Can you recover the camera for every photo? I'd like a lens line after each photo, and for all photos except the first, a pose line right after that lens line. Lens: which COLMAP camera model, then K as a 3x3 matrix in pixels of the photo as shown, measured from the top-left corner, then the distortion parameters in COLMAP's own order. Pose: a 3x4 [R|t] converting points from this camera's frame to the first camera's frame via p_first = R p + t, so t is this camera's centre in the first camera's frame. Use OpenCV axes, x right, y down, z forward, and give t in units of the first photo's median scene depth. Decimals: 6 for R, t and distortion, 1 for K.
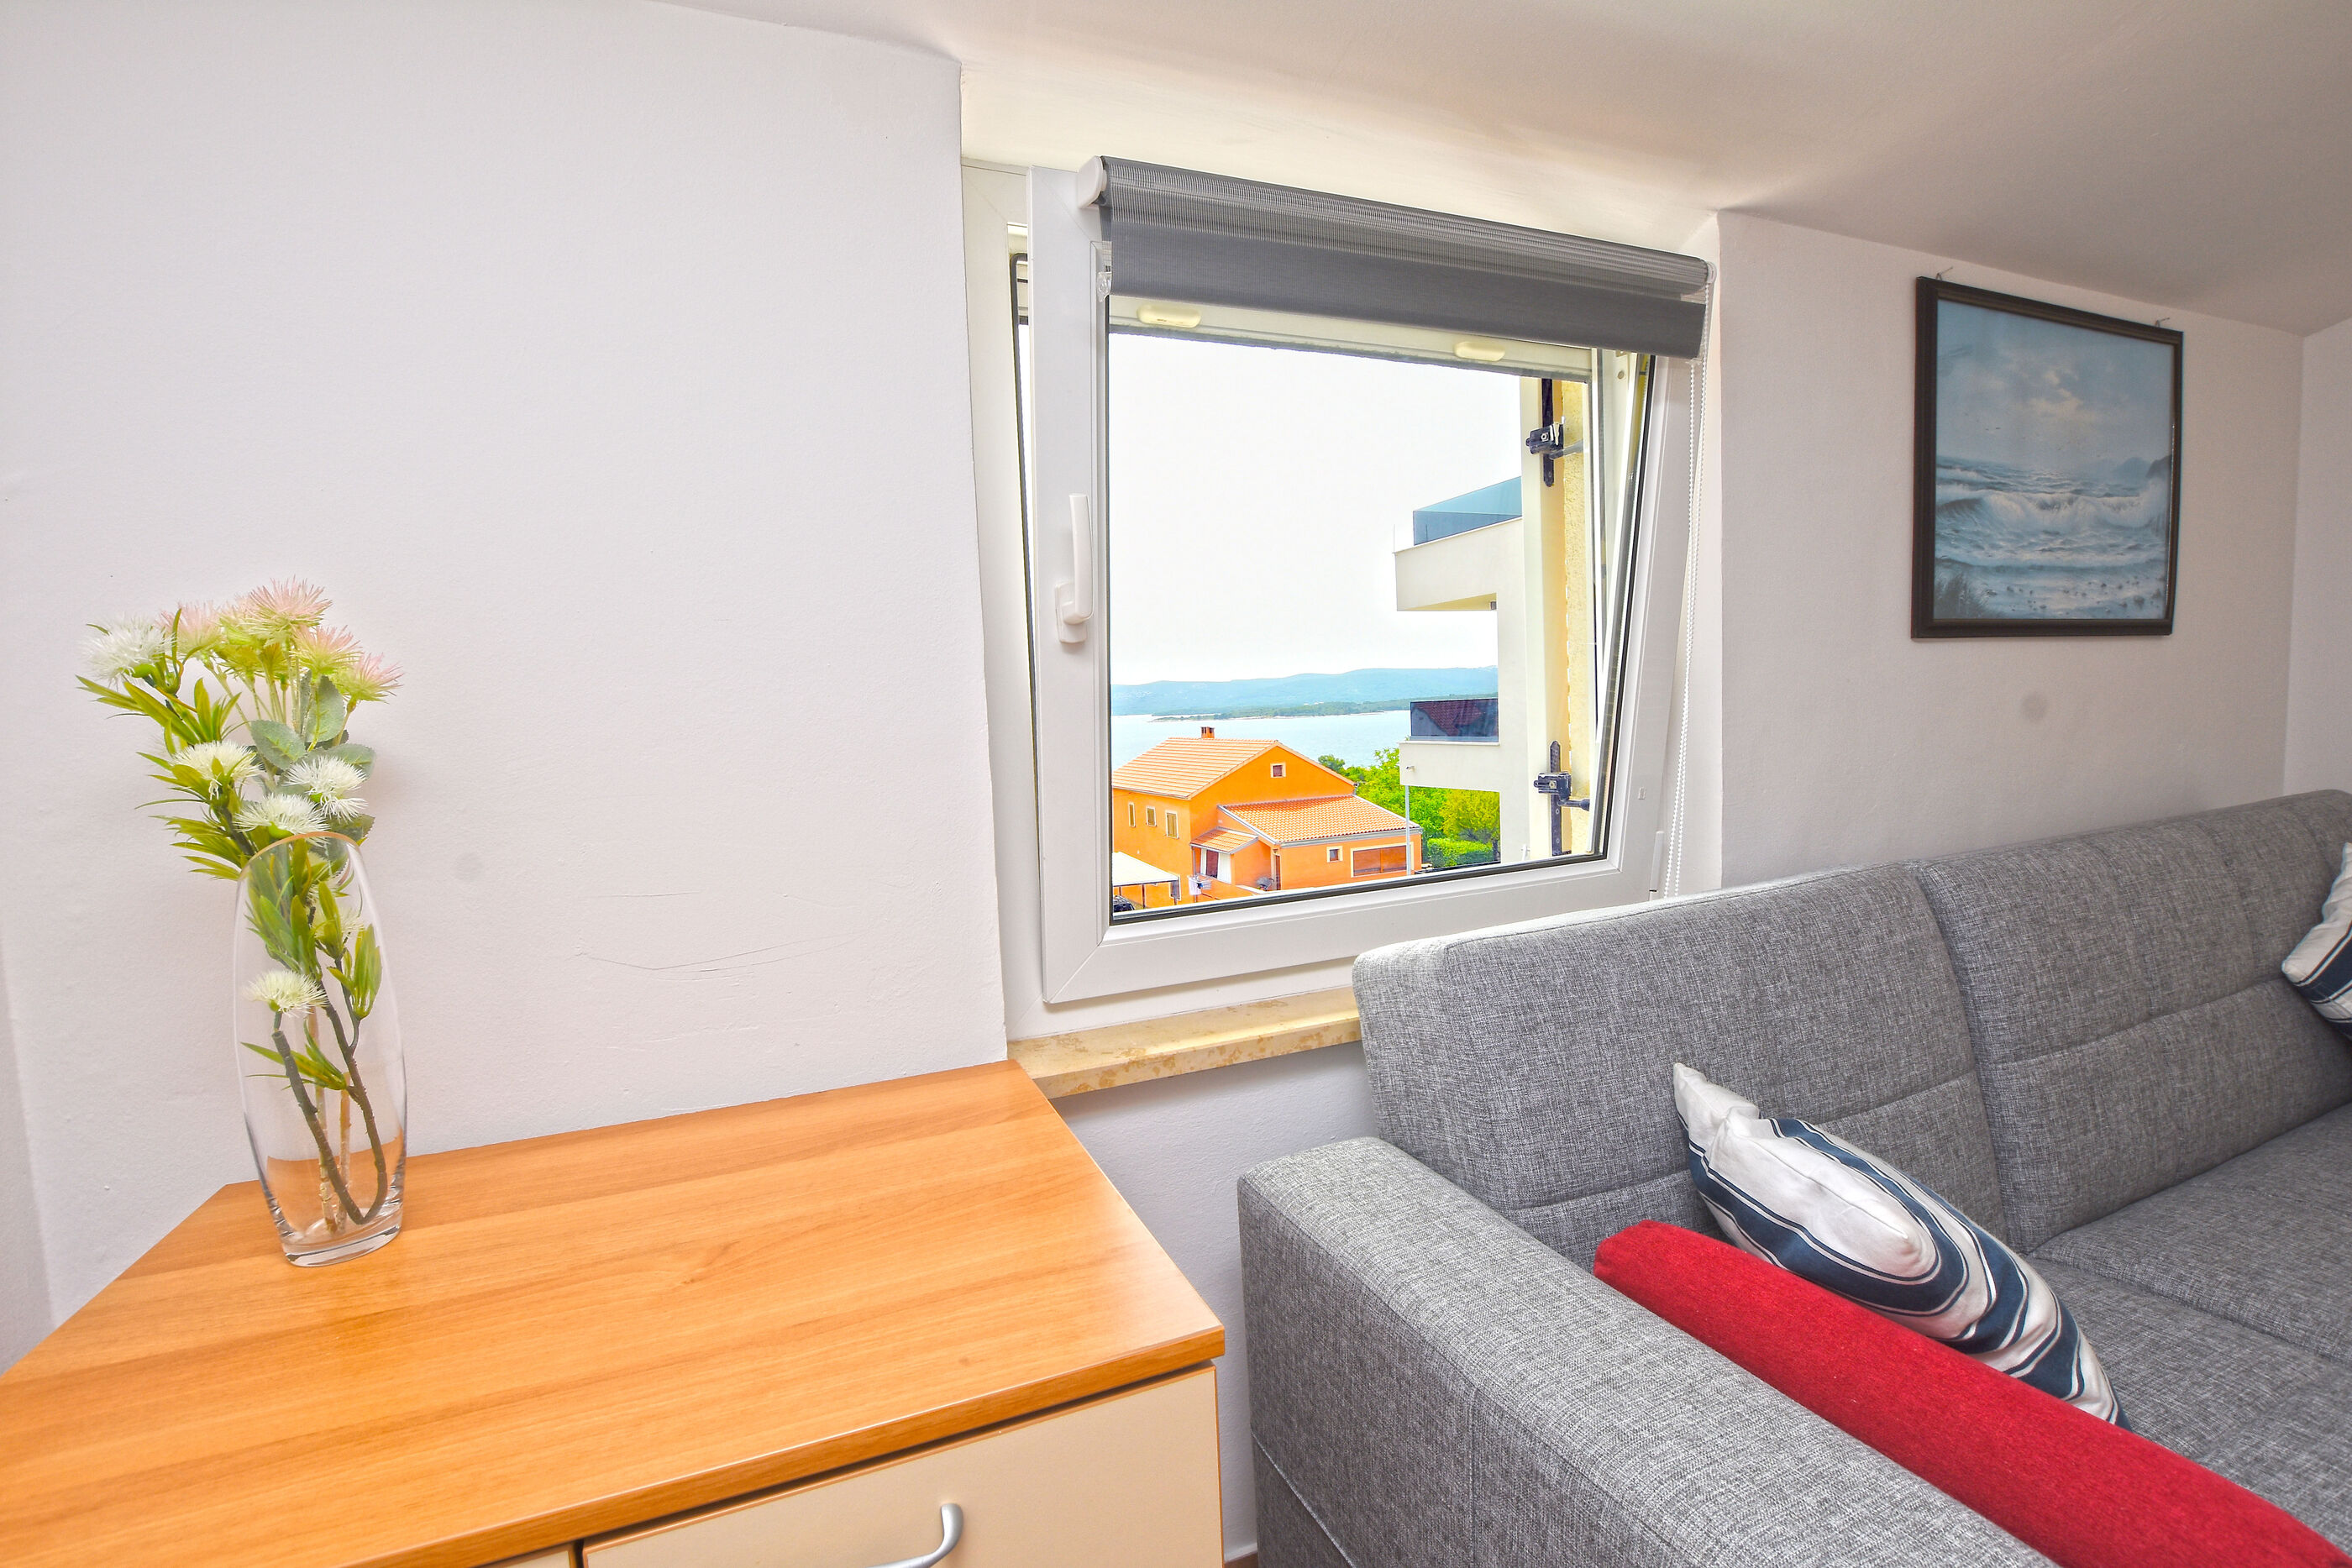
lens RADIAL K [[1038.9, 0, 1176.5], [0, 1038.9, 793.8], [0, 0, 1]] dist [-0.038582, 0.007662]
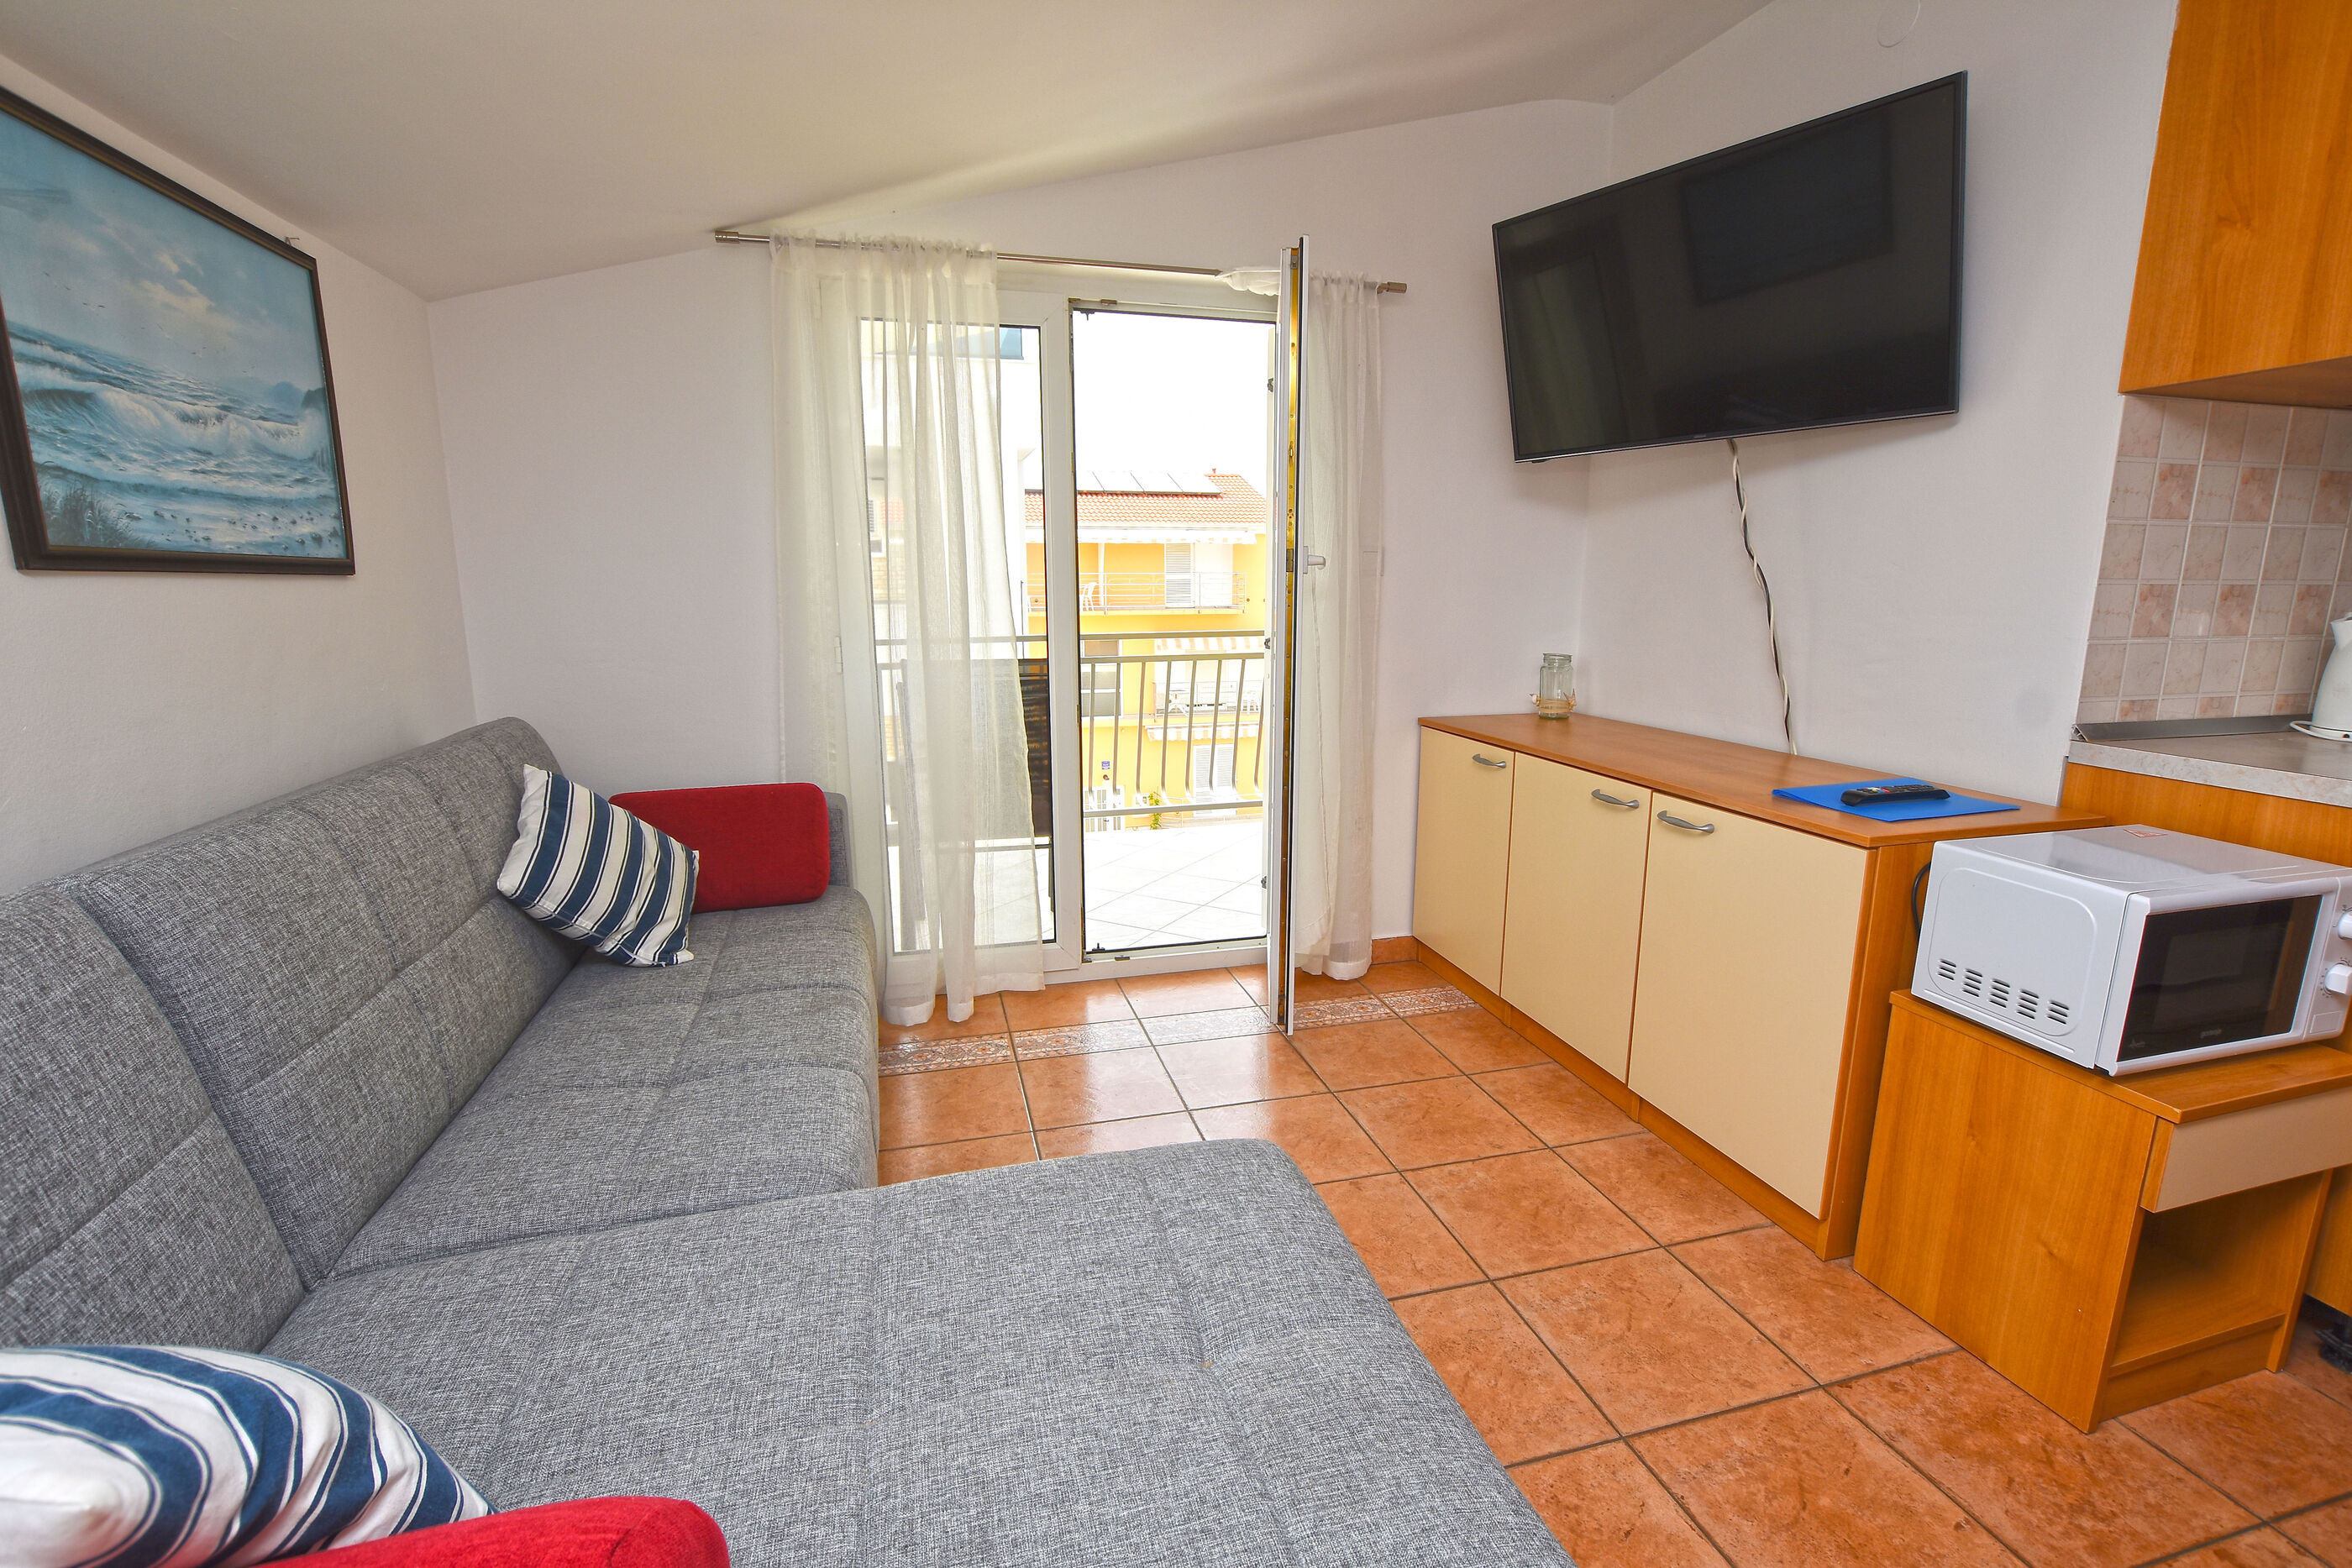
lens RADIAL K [[1038.9, 0, 1172.7], [0, 1038.9, 794.2], [0, 0, 1]] dist [-0.038582, 0.007662]
pose [[0.146716, -0.155271, 0.976916, 0.118627], [0.080128, 0.986223, 0.144717, -0.031586], [-0.985928, 0.057046, 0.157137, 0.074649]]
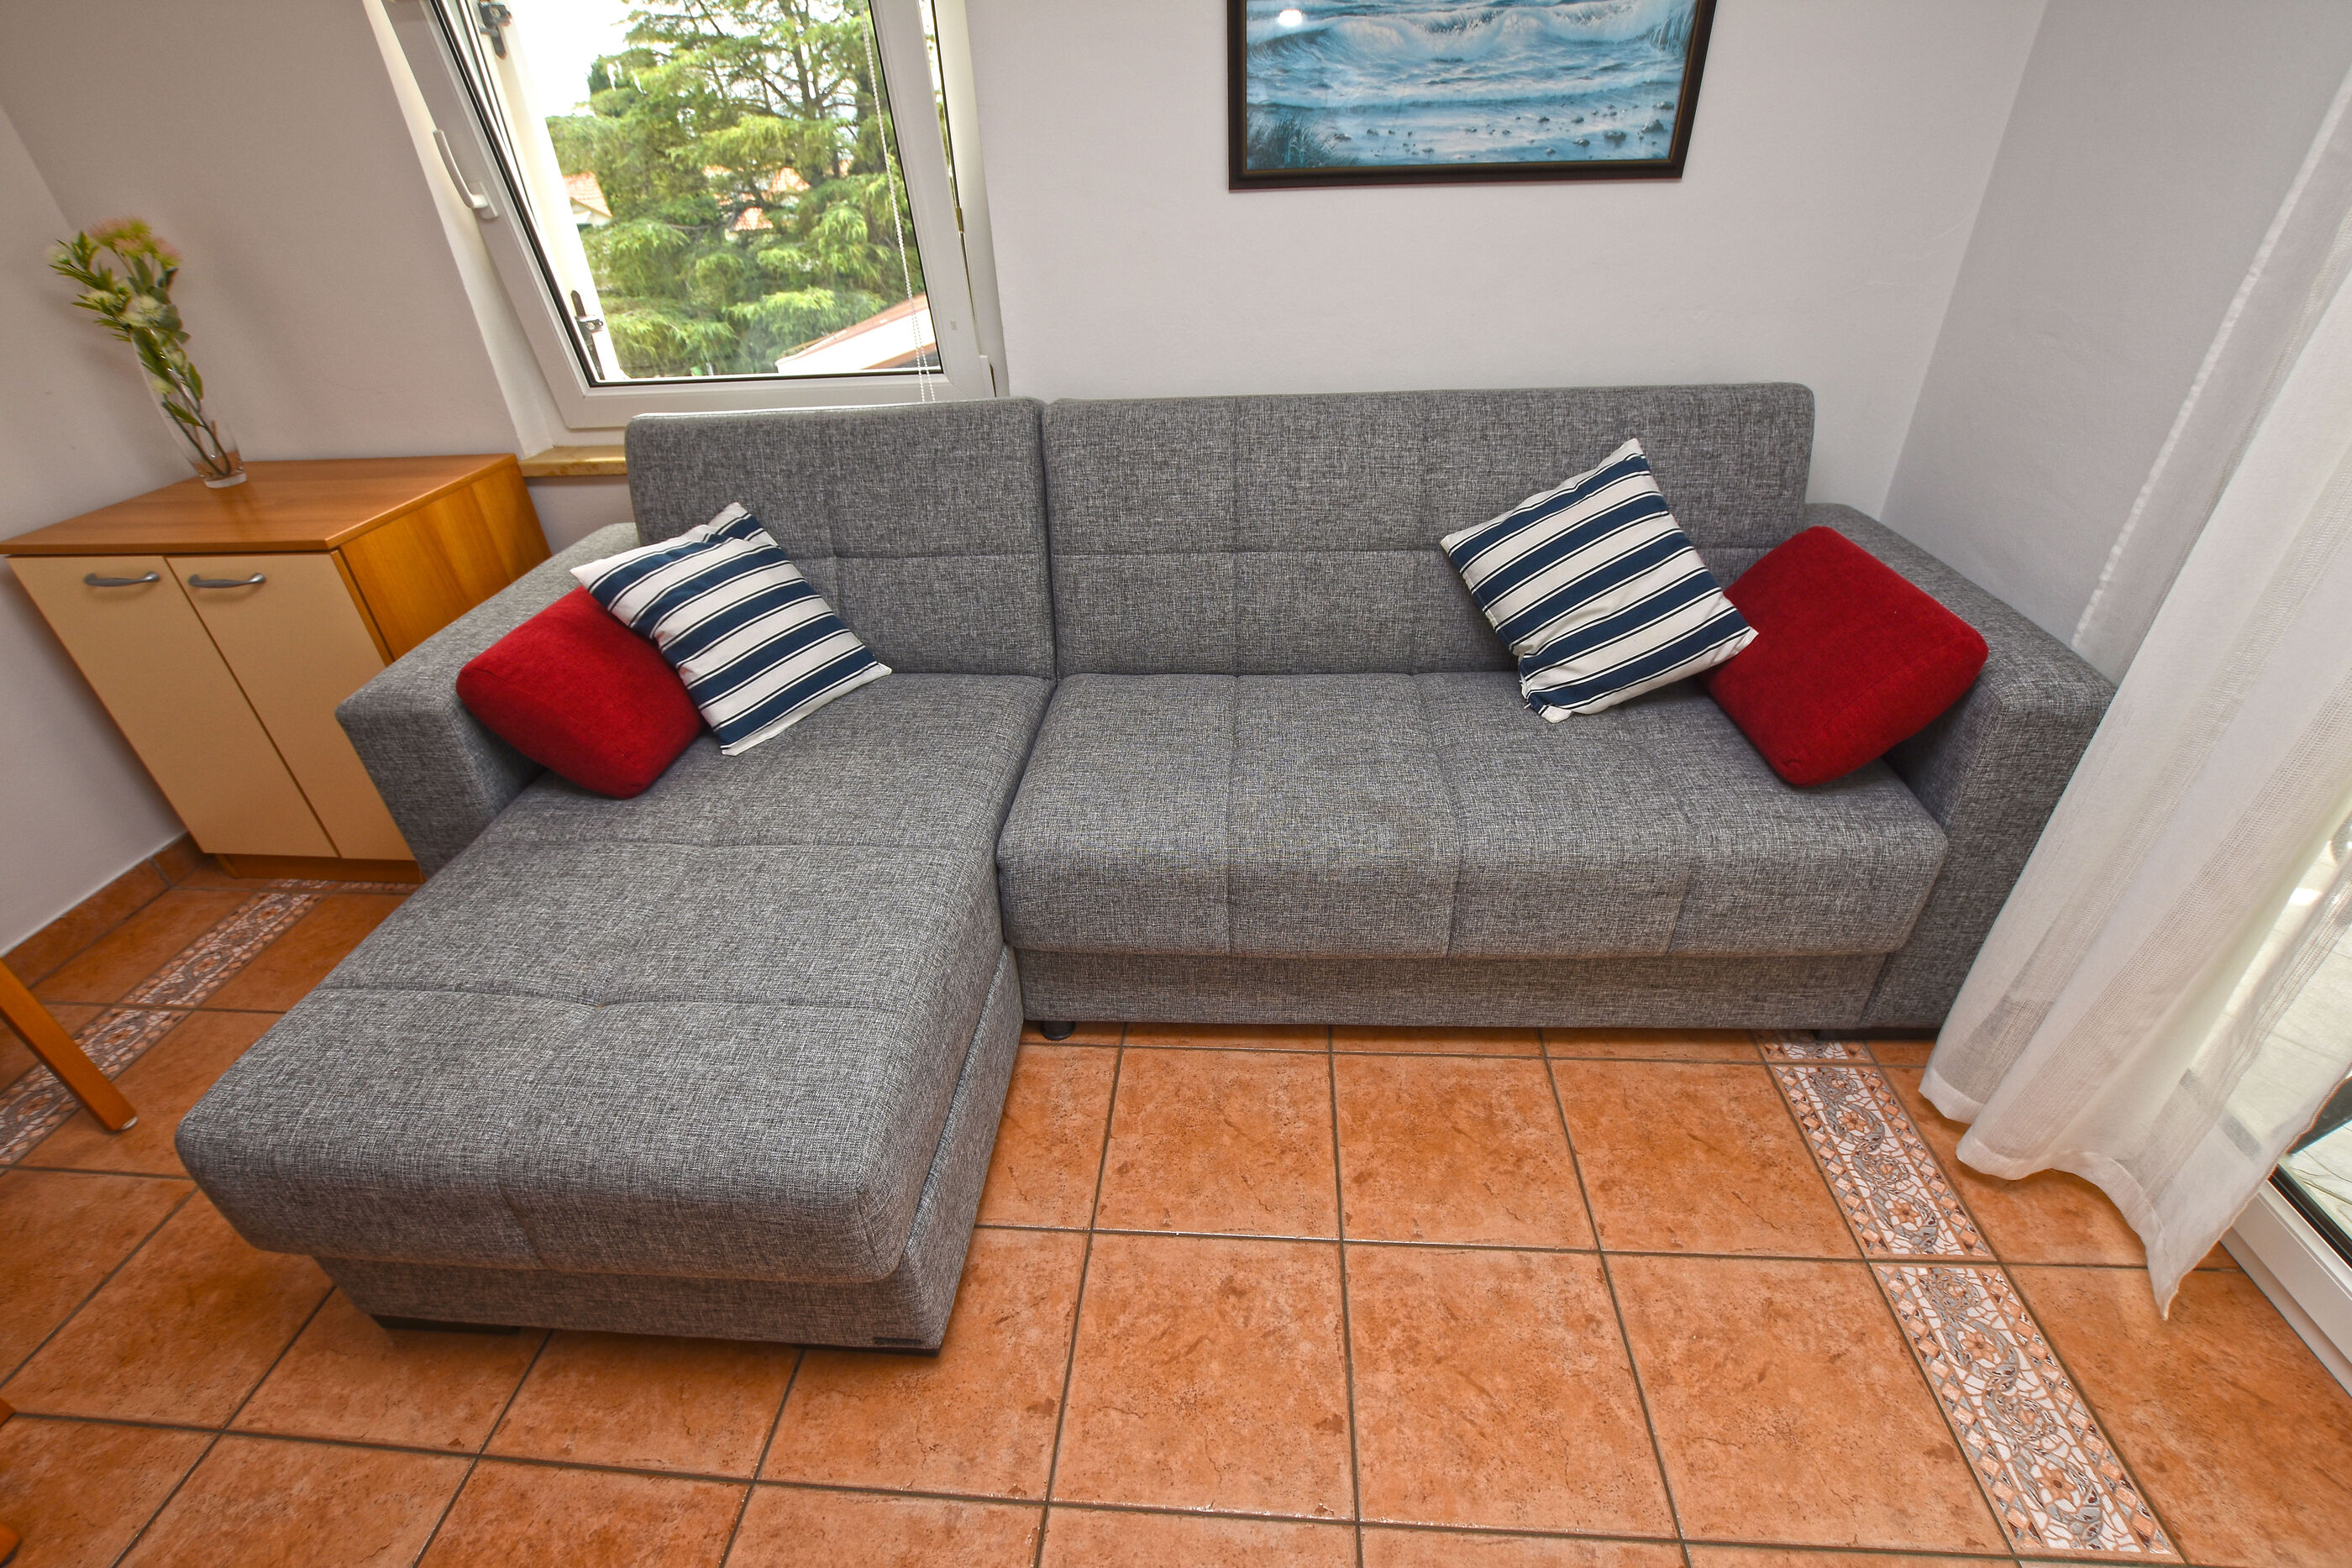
lens RADIAL K [[1038.9, 0, 1178.6], [0, 1038.9, 795.5], [0, 0, 1]] dist [-0.038582, 0.007662]
pose [[0.891351, 0.257357, -0.373176, 1.344192], [-0.039856, 0.864522, 0.501011, -0.150055], [0.451558, -0.431704, 0.780850, -0.173983]]
